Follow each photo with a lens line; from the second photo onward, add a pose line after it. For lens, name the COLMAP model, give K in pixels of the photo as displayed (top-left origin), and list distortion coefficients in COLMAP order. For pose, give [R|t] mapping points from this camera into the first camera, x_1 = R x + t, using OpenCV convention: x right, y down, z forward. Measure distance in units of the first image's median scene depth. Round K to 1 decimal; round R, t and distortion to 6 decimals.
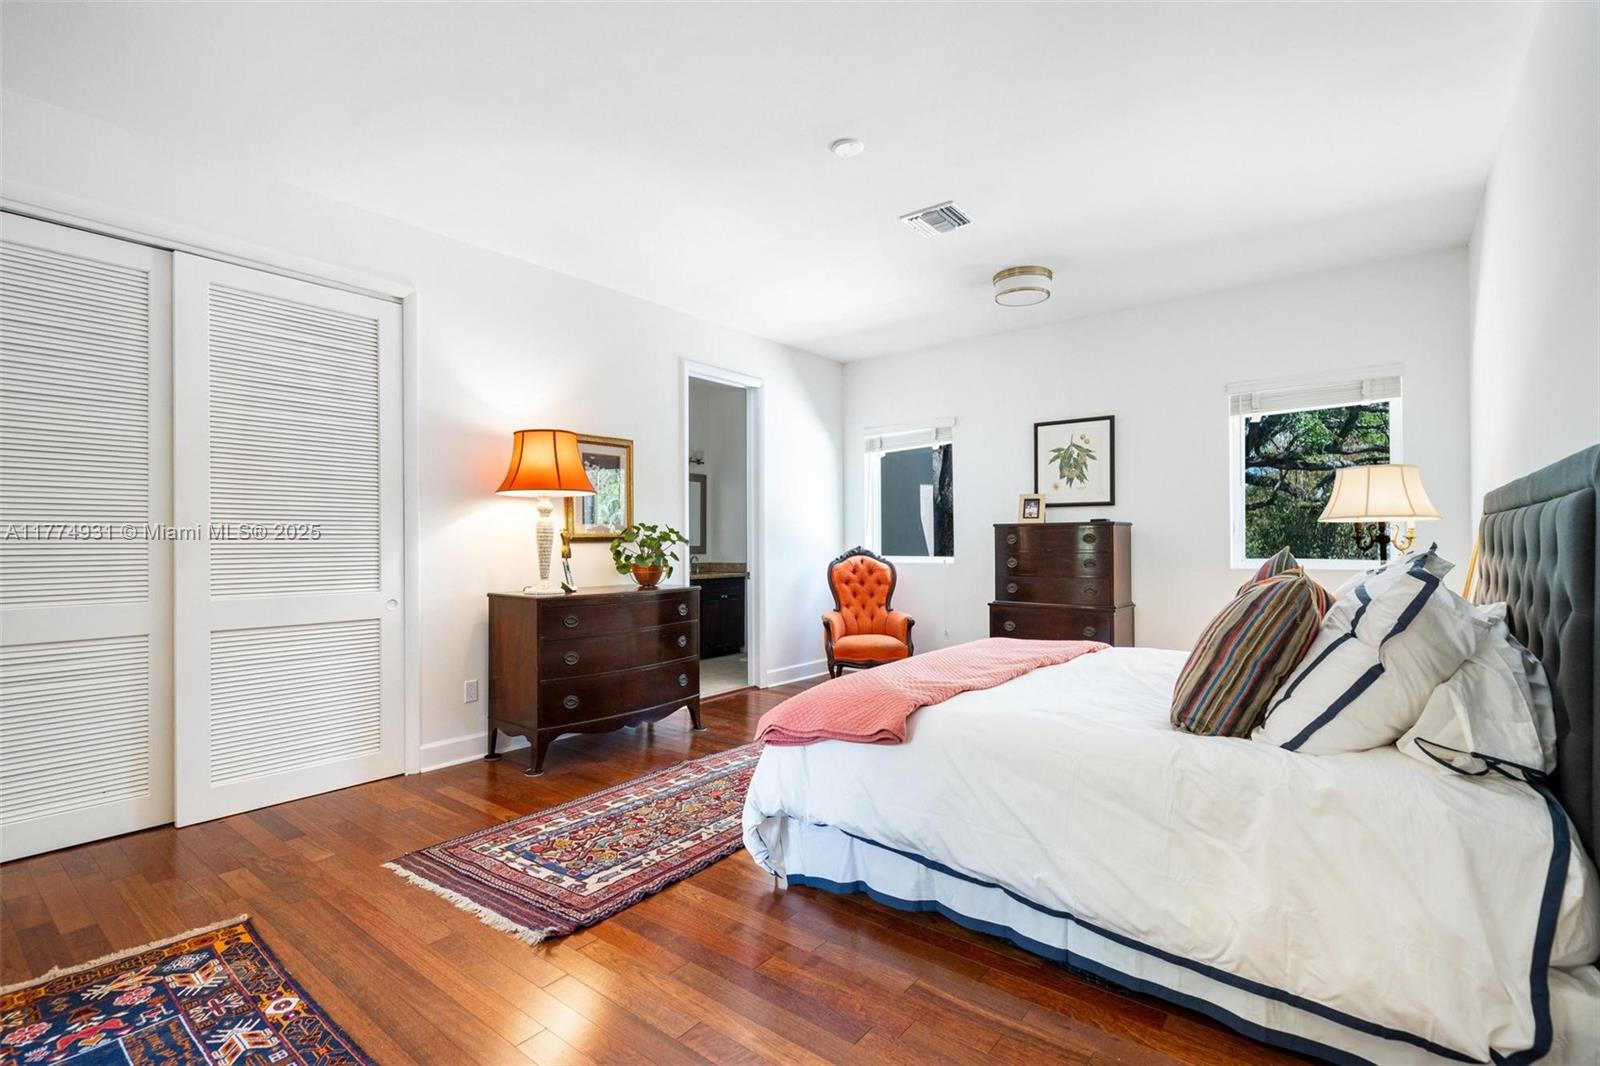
lens RADIAL K [[731.4, 0, 800.0], [0, 731.4, 533.0], [0, 0, 1]] dist [0.001310, 0.000188]
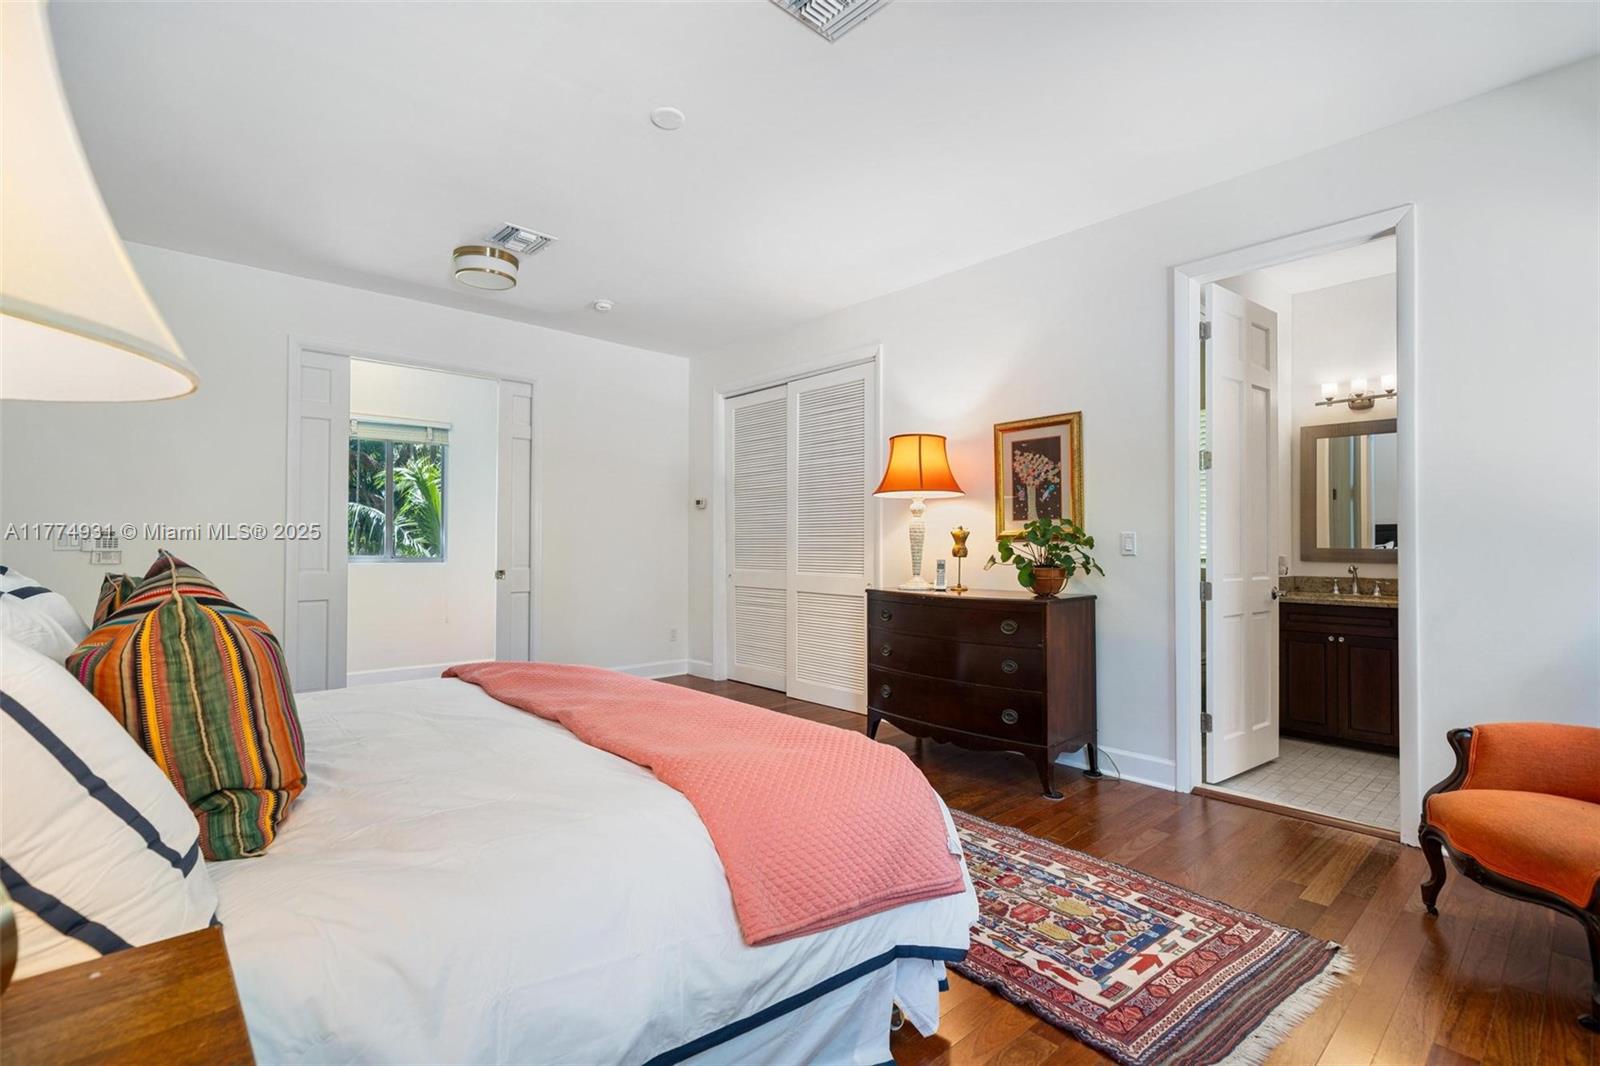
lens RADIAL K [[731.4, 0, 800.0], [0, 731.4, 533.0], [0, 0, 1]] dist [0.001310, 0.000188]
pose [[-0.161670, -0.007105, -0.986819, 0.729465], [0.018089, 0.999785, -0.010162, 0.008835], [0.986679, -0.019493, -0.161507, 1.005491]]
